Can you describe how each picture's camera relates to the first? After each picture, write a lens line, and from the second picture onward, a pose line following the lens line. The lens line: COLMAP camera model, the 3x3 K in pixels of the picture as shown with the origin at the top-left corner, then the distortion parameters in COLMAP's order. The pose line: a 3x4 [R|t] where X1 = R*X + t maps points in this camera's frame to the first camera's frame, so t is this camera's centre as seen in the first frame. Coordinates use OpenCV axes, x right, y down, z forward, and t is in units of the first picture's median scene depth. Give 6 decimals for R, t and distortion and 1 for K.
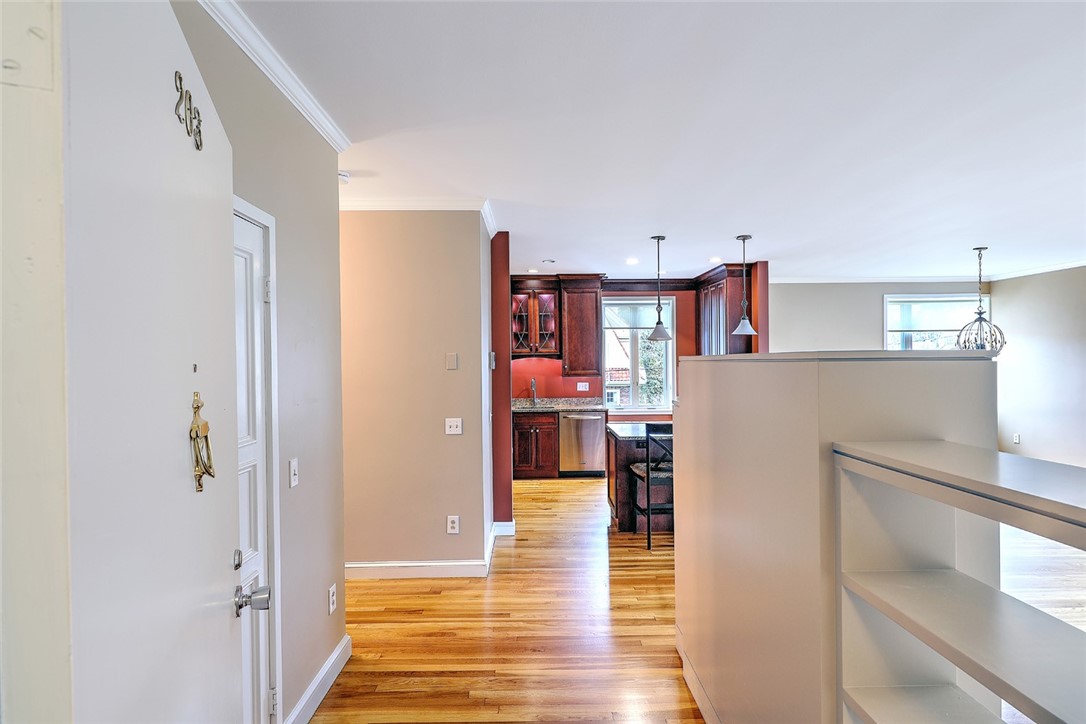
lens RADIAL K [[549.9, 0, 544.6], [0, 549.9, 354.1], [0, 0, 1]] dist [0.001256, -0.000428]
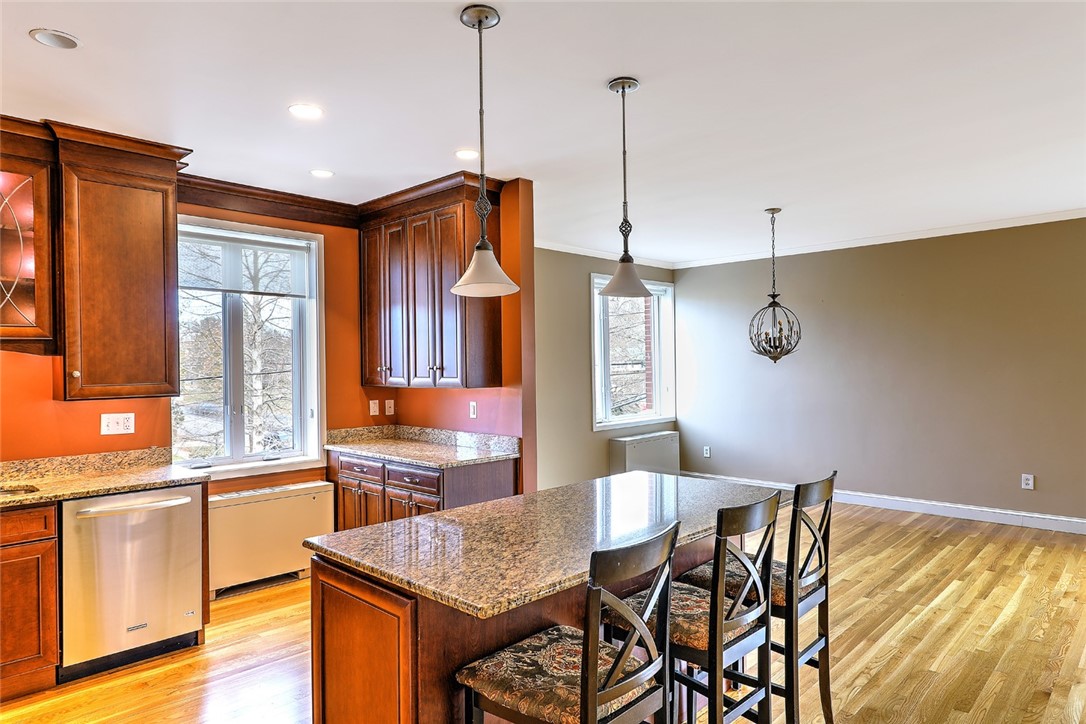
lens RADIAL K [[662.0, 0, 541.1], [0, 662.0, 362.0], [0, 0, 1]] dist [0.002852, -0.003846]
pose [[0.711182, 0.004341, 0.702994, -0.052122], [-0.001690, 0.999989, -0.004465, 0.015630], [-0.703006, 0.001987, 0.711181, 0.453758]]
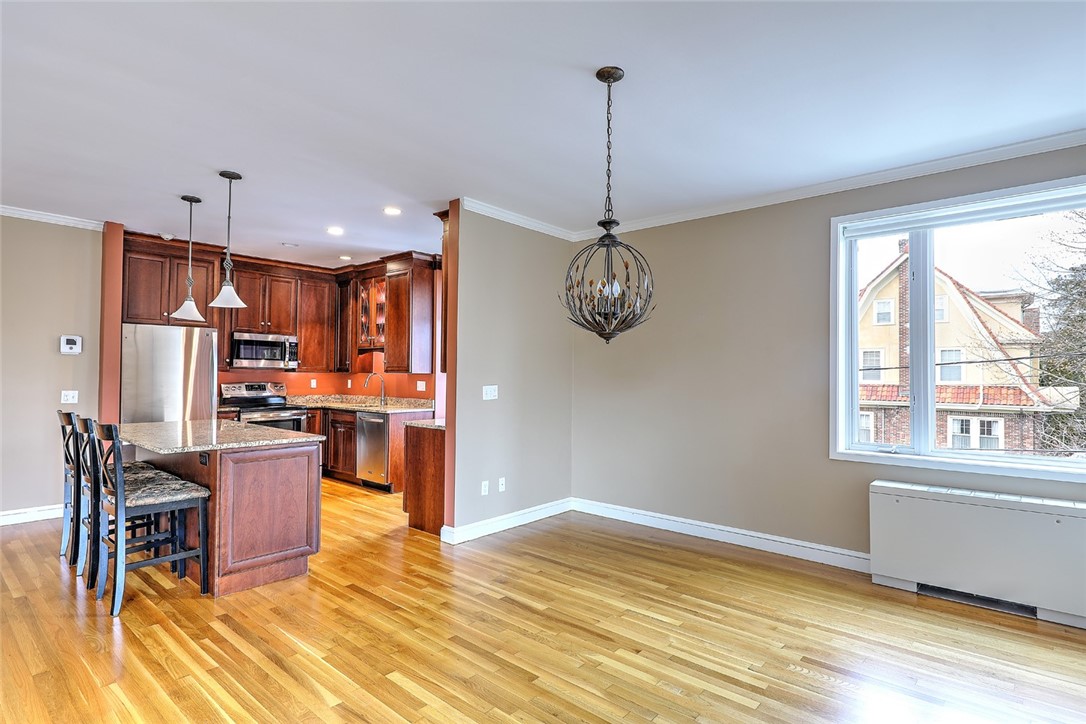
lens RADIAL K [[549.9, 0, 544.6], [0, 549.9, 366.8], [0, 0, 1]] dist [0.001256, -0.000428]
pose [[0.741977, 0.009739, -0.670355, 0.812863], [-0.010509, 0.999941, 0.002896, 0.025582], [0.670343, 0.004896, 0.742035, 0.511119]]
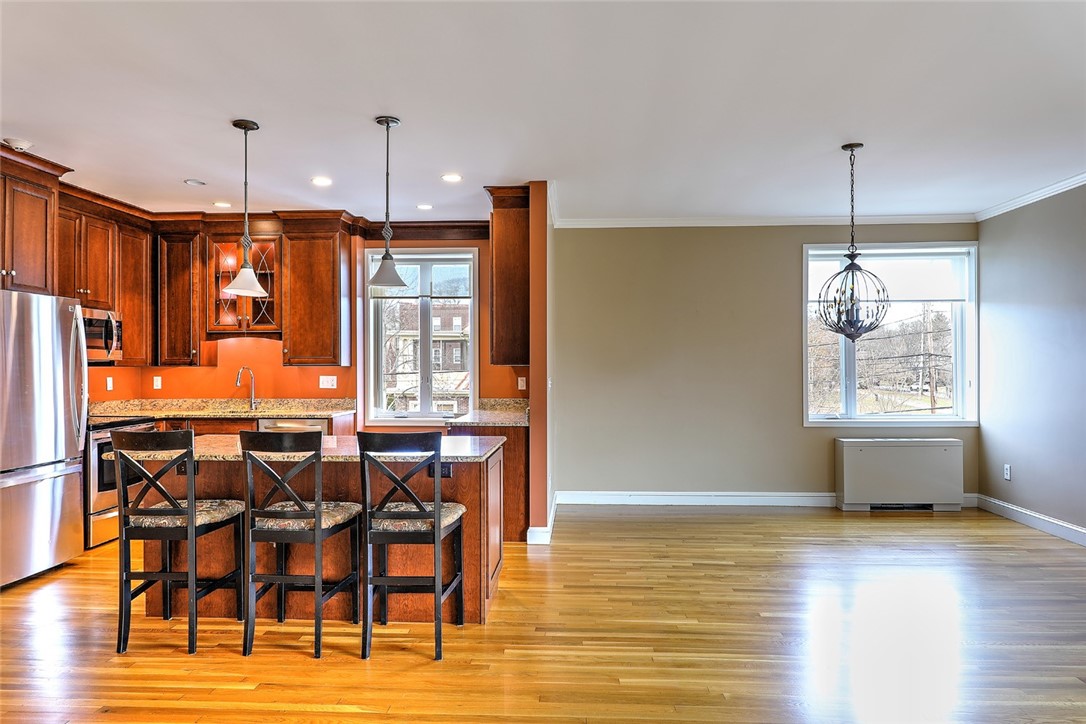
lens RADIAL K [[698.7, 0, 546.0], [0, 698.7, 363.2], [0, 0, 1]] dist [0.001603, -0.004242]
pose [[0.997282, 0.009821, -0.073016, 0.407700], [-0.009234, 0.999922, 0.008363, 0.027121], [0.073093, -0.007666, 0.997296, 0.182934]]
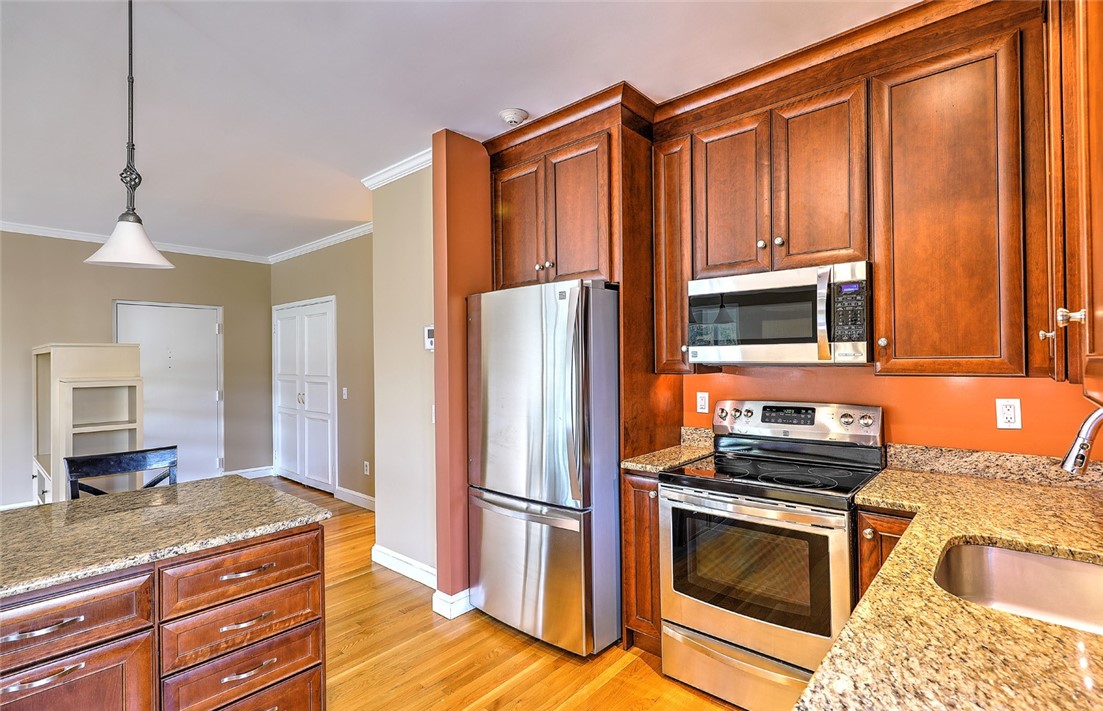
lens RADIAL K [[525.4, 0, 560.8], [0, 525.4, 356.3], [0, 0, 1]] dist [0.000499, -0.000669]
pose [[-0.674736, 0.014125, -0.737924, 0.189314], [0.028033, 0.999586, -0.006499, 0.028488], [0.737527, -0.025071, -0.674852, 0.986139]]
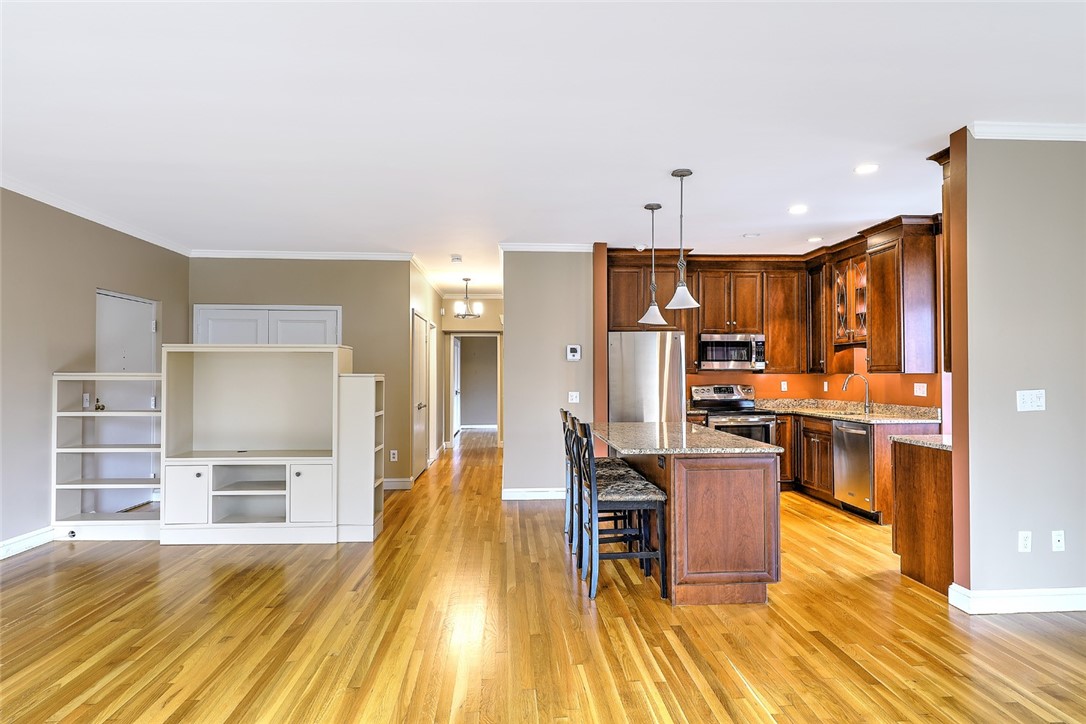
lens RADIAL K [[606.1, 0, 549.1], [0, 606.1, 360.1], [0, 0, 1]] dist [-0.001082, 0.000980]
pose [[0.048127, -0.011999, -0.998769, 0.793508], [0.012503, 0.999857, -0.011410, 0.027302], [0.998763, -0.011939, 0.048270, 0.544869]]
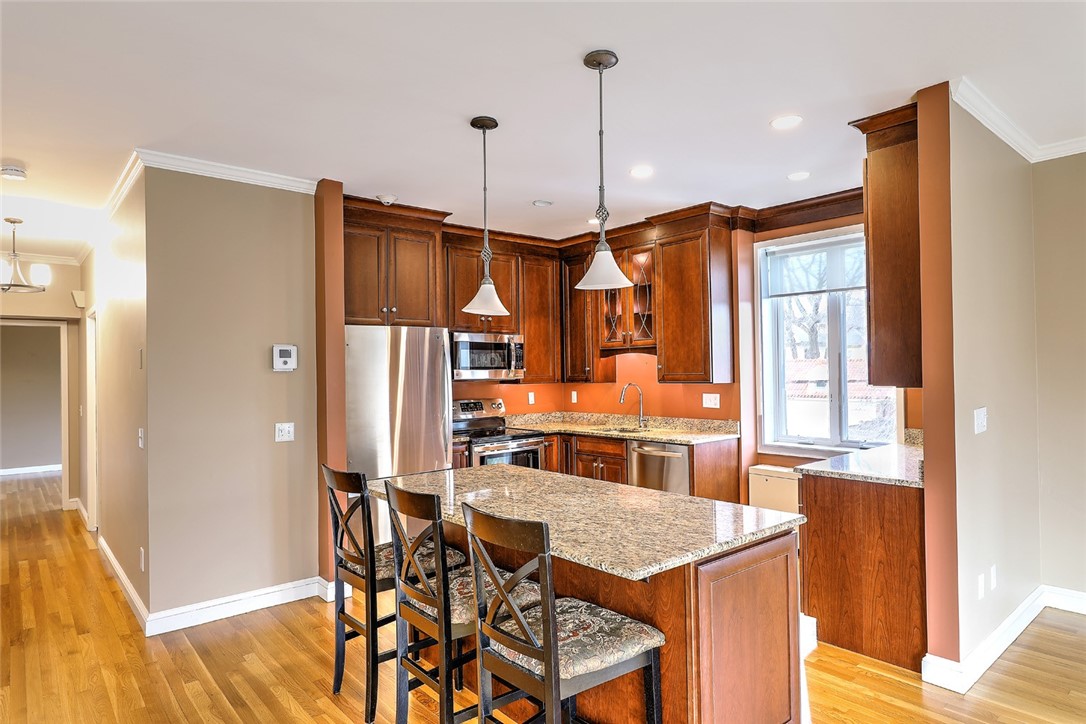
lens RADIAL K [[606.1, 0, 542.5], [0, 606.1, 368.7], [0, 0, 1]] dist [-0.001082, 0.000980]
pose [[0.642349, -0.001743, -0.766410, 0.468481], [0.016722, 0.999791, 0.011742, 0.014312], [0.766230, -0.020358, 0.642244, 0.459586]]
